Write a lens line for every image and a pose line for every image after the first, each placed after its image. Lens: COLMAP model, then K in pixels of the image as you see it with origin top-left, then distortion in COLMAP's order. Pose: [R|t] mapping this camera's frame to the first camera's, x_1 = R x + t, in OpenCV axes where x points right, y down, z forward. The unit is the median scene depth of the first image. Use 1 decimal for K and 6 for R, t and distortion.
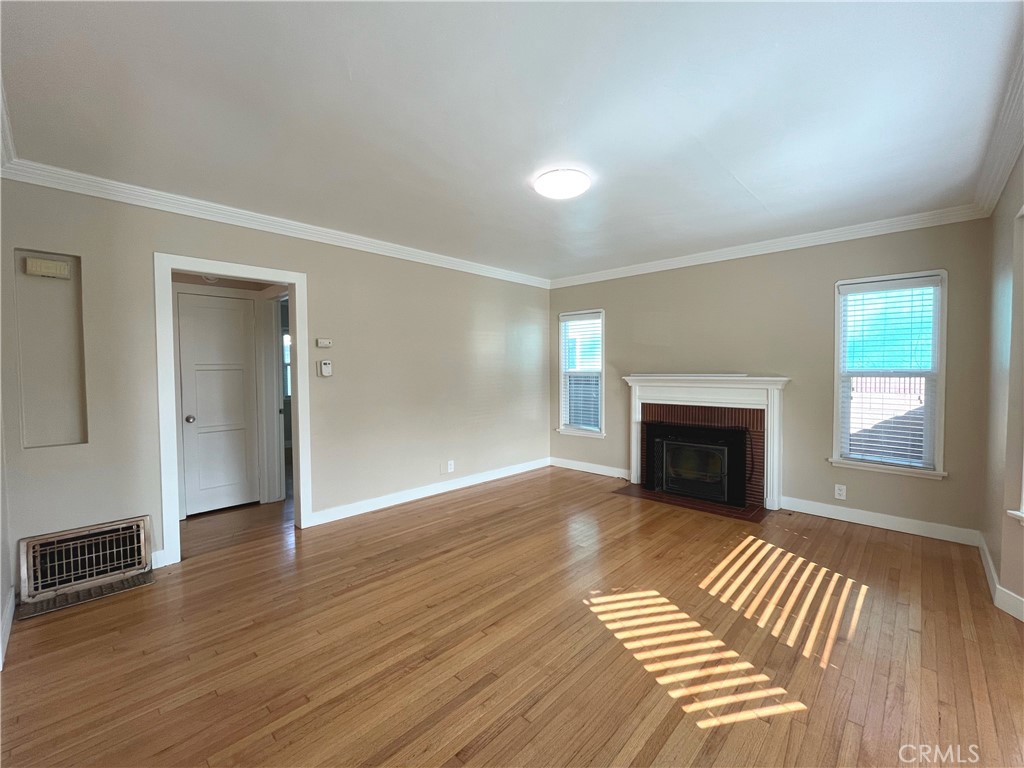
lens RADIAL K [[417.6, 0, 512.0], [0, 417.6, 384.0], [0, 0, 1]] dist [-0.004141, 0.001031]
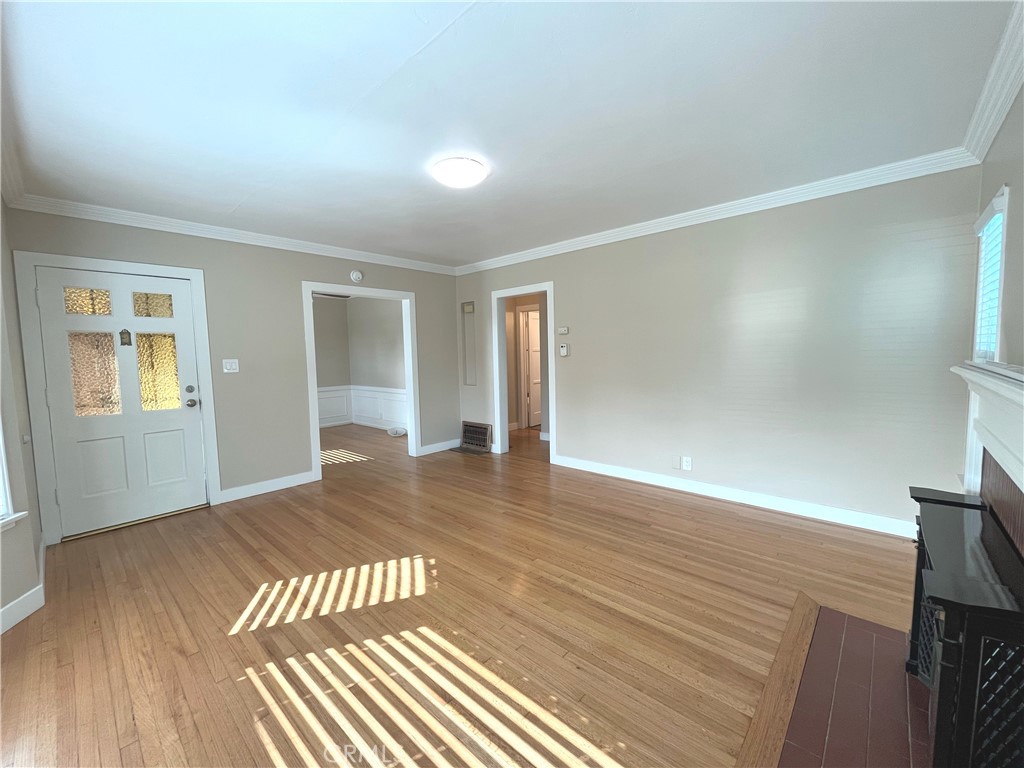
lens RADIAL K [[417.6, 0, 512.0], [0, 417.6, 384.0], [0, 0, 1]] dist [-0.004141, 0.001031]
pose [[0.038078, 0.081234, -0.995967, 1.308007], [-0.011712, 0.996658, 0.080843, -0.047737], [0.999206, 0.008586, 0.038902, 1.223344]]
